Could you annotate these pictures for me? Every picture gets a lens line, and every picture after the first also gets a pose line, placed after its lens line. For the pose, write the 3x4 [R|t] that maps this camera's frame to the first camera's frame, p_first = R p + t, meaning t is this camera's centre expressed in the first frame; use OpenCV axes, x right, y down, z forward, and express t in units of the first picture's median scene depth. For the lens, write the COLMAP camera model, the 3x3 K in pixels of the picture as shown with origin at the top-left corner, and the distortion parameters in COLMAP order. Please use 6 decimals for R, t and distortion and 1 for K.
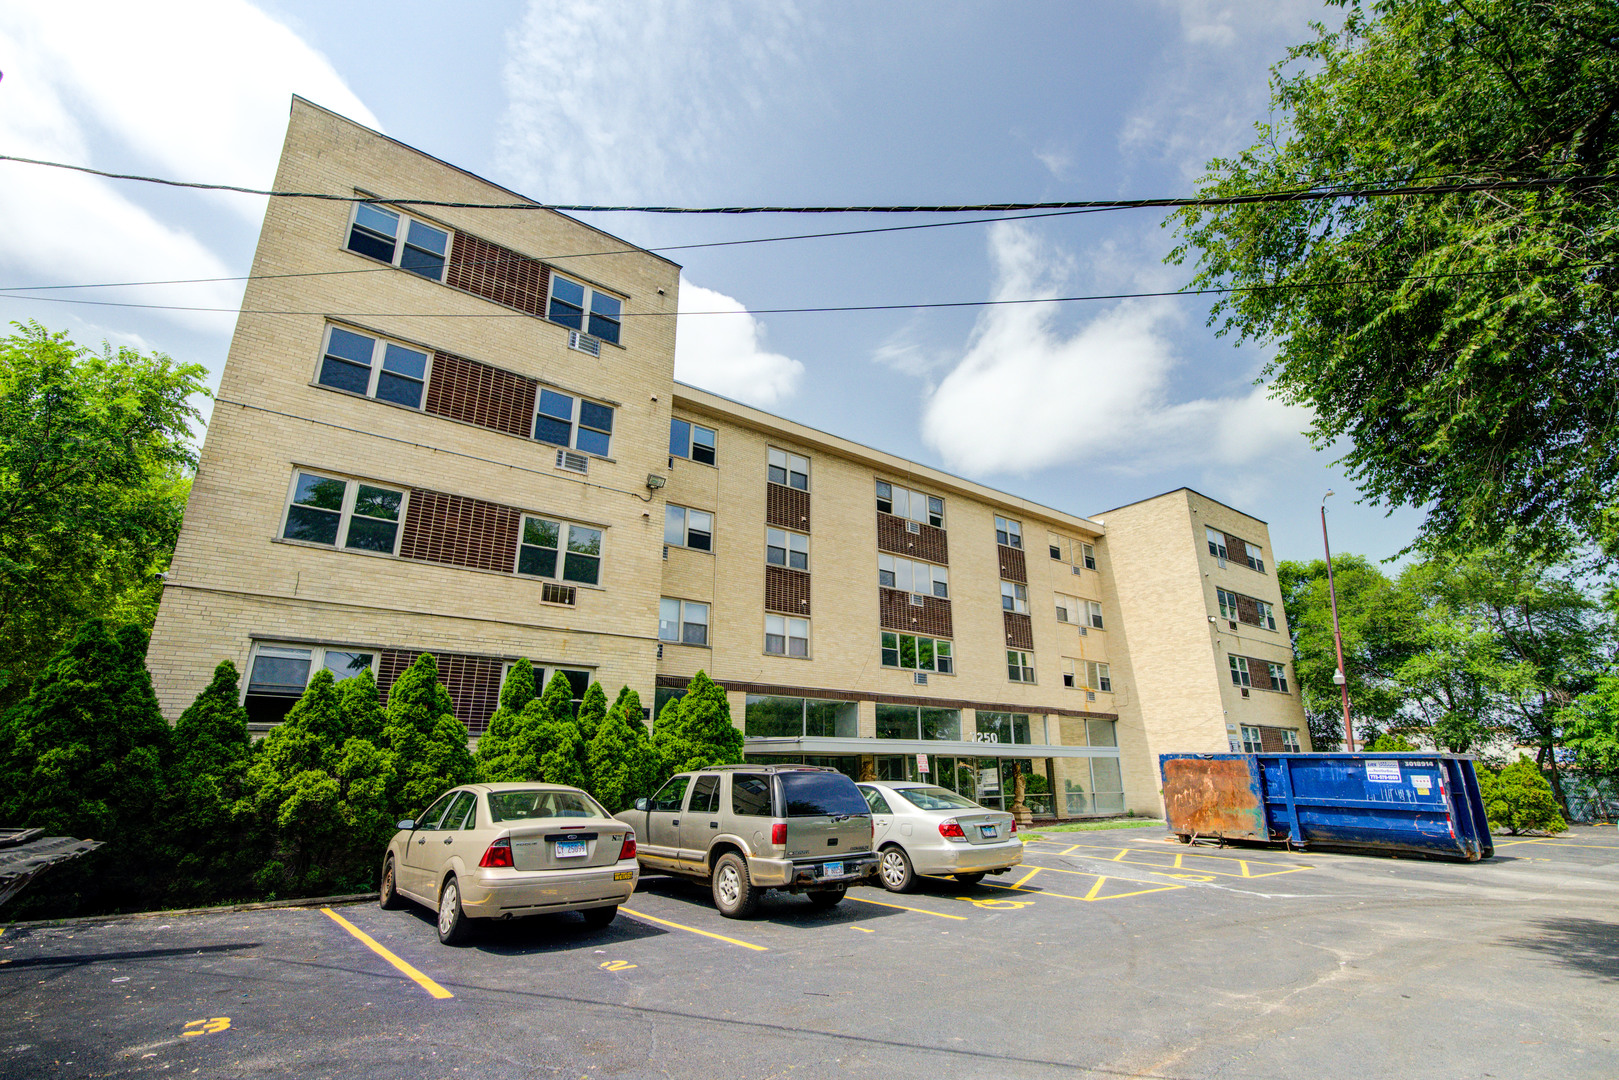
lens RADIAL K [[757.8, 0, 809.5], [0, 757.8, 540.0], [0, 0, 1]] dist [0.000084, 0.000532]
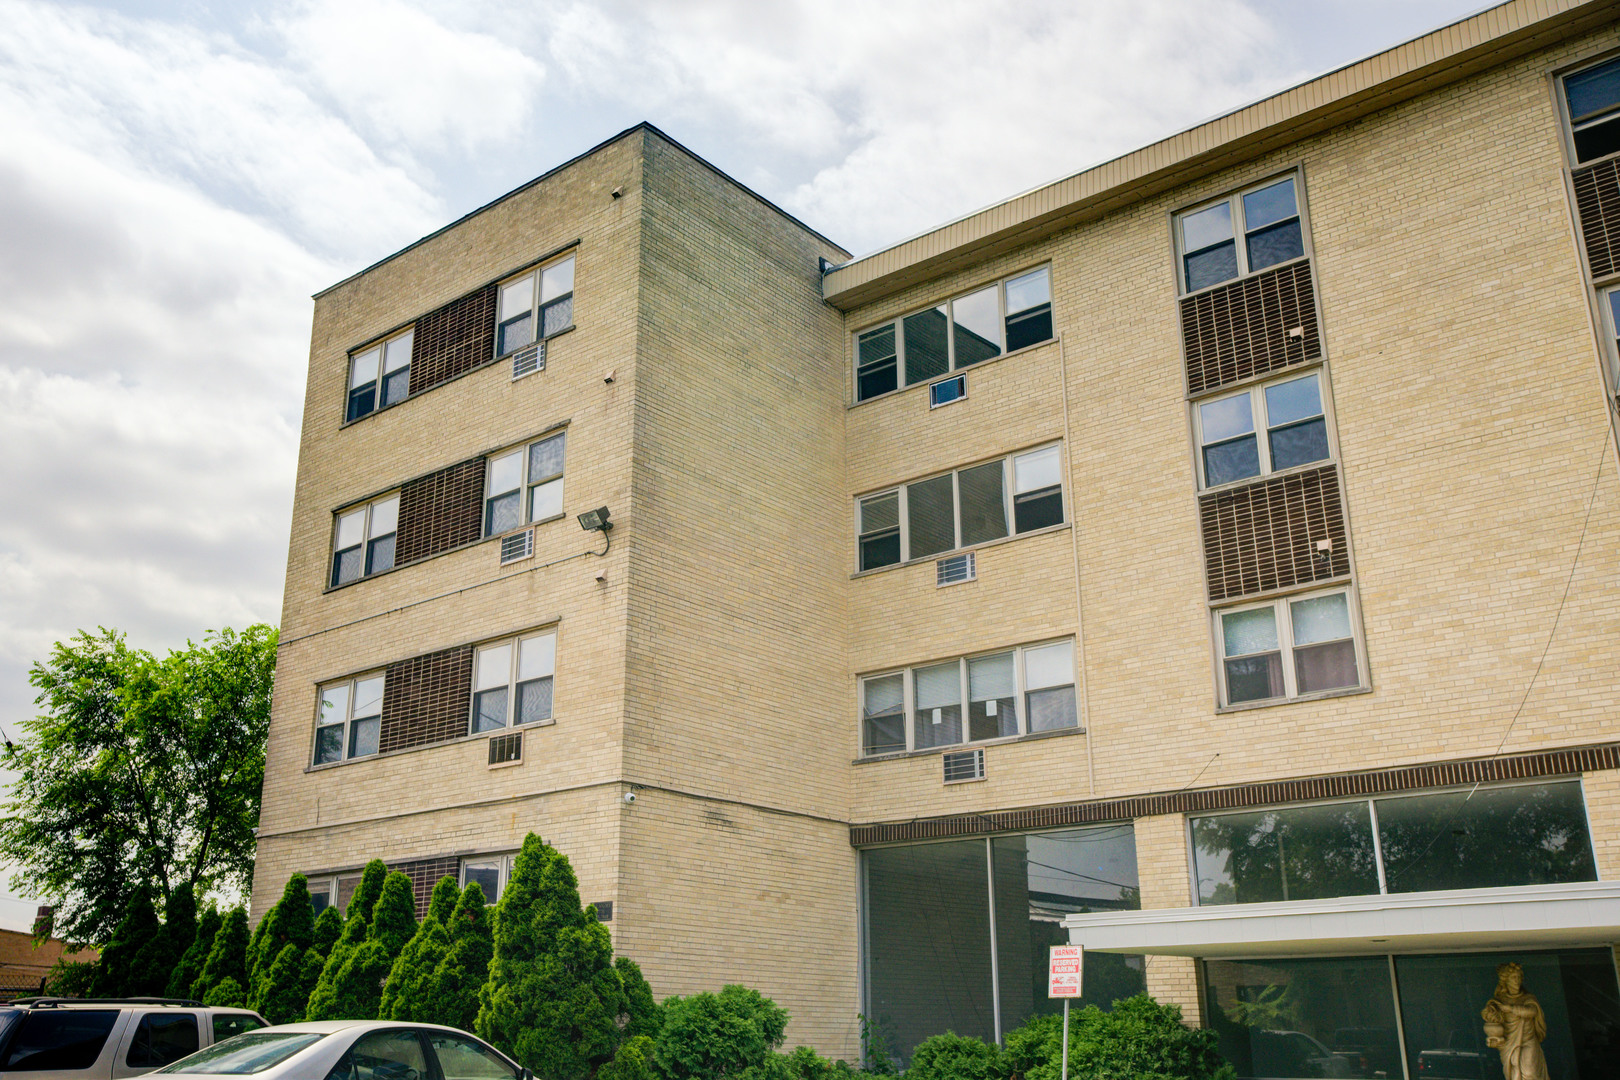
lens RADIAL K [[1459.9, 0, 806.8], [0, 1459.9, 574.5], [0, 0, 1]] dist [0.004482, 0.013695]
pose [[0.228131, -0.289295, -0.929658, 0.558783], [0.294962, 0.930501, -0.217176, 0.164180], [0.927876, -0.224669, 0.297607, 0.511579]]
